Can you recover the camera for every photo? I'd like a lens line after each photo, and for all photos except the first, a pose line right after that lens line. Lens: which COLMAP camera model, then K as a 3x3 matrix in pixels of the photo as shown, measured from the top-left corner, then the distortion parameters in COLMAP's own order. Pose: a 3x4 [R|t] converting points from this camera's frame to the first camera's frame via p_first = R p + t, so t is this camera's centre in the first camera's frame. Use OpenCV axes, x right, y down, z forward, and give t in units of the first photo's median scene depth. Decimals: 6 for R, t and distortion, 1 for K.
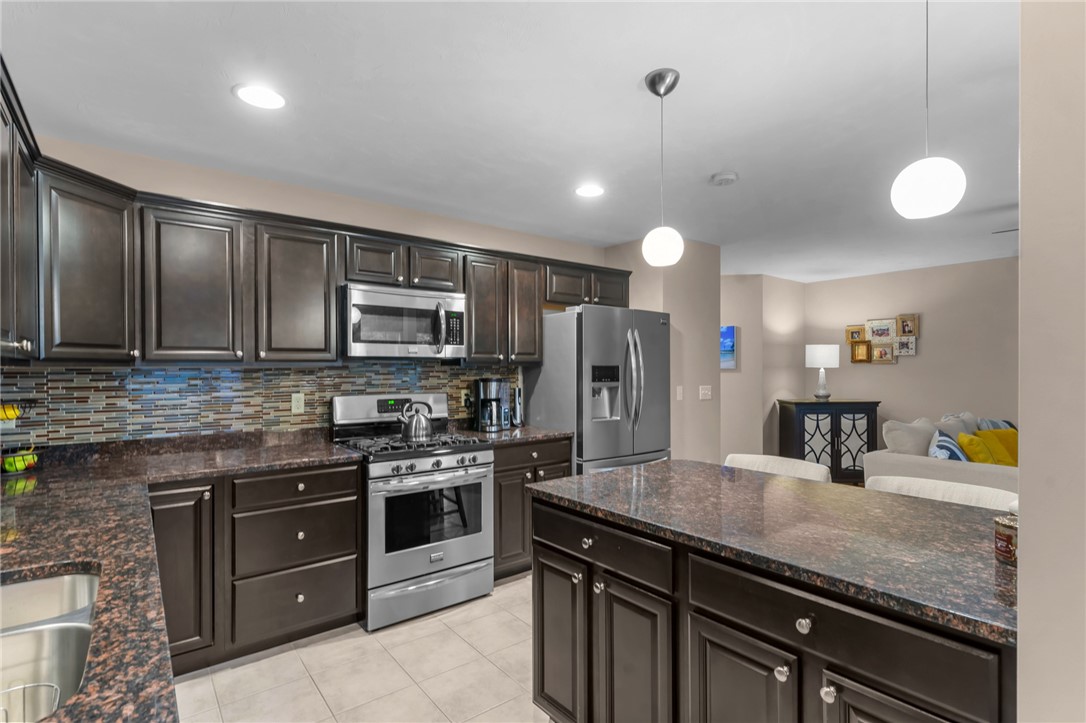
lens RADIAL K [[520.1, 0, 536.7], [0, 520.1, 366.3], [0, 0, 1]] dist [0.004533, 0.000135]
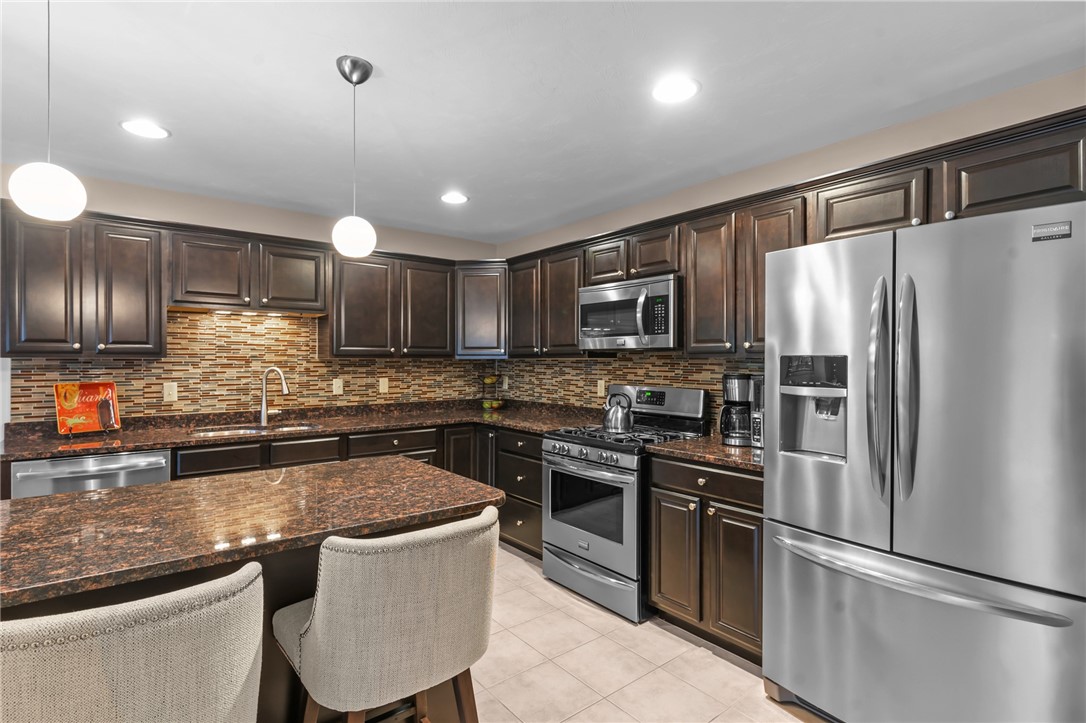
lens RADIAL K [[520.1, 0, 543.0], [0, 520.1, 359.9], [0, 0, 1]] dist [0.004533, 0.000135]
pose [[0.013578, 0.001264, -0.999907, 0.813202], [-0.000709, 0.999999, 0.001255, 0.002611], [0.999908, 0.000692, 0.013579, 0.890181]]
